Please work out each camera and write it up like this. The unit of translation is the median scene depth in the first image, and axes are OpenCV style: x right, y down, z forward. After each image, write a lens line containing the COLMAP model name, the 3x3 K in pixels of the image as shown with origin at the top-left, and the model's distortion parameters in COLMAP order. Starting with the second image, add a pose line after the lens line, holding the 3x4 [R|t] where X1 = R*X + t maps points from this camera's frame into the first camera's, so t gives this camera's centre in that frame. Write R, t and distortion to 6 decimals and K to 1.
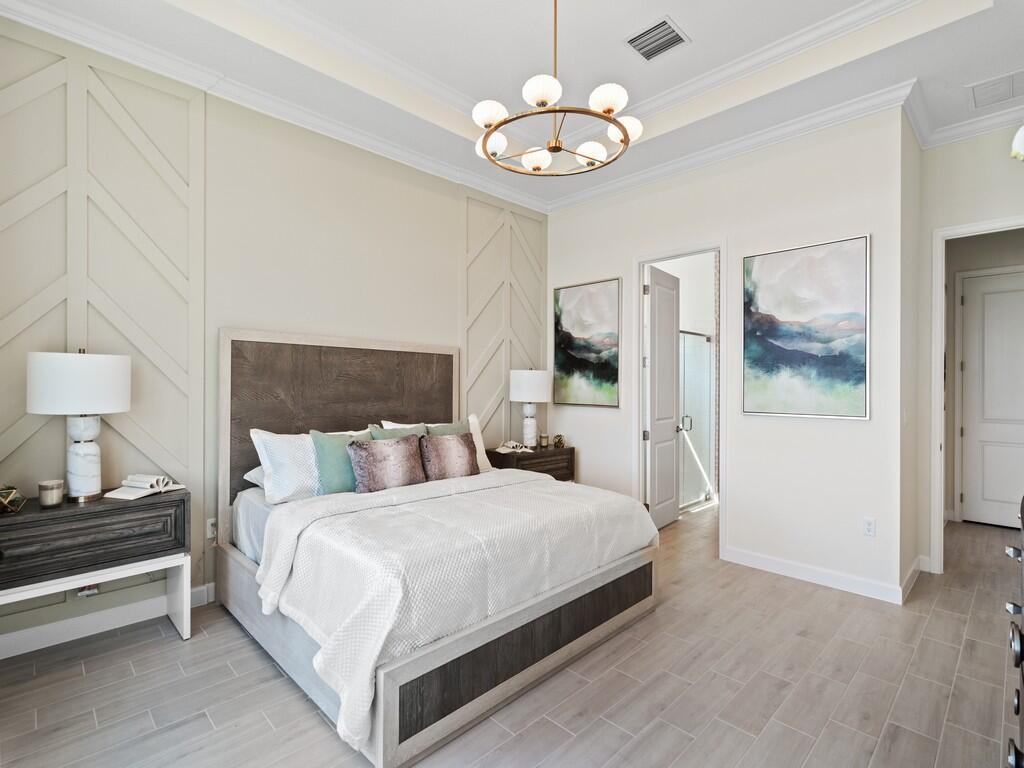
lens RADIAL K [[497.6, 0, 504.5], [0, 497.6, 387.2], [0, 0, 1]] dist [-0.001903, 0.000217]
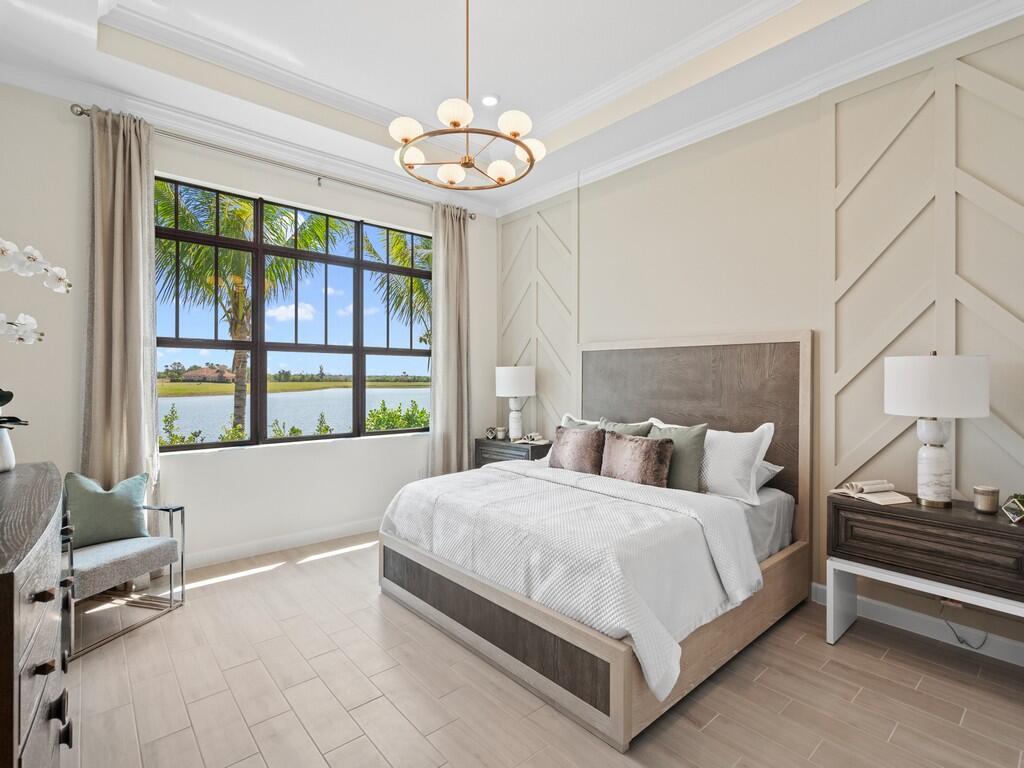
lens RADIAL K [[497.6, 0, 506.2], [0, 497.6, 377.9], [0, 0, 1]] dist [-0.001903, 0.000217]
pose [[-0.057894, -0.013602, -0.998230, 0.893260], [-0.016607, 0.999782, -0.012660, 0.004629], [0.998185, 0.015844, -0.058107, 0.867239]]
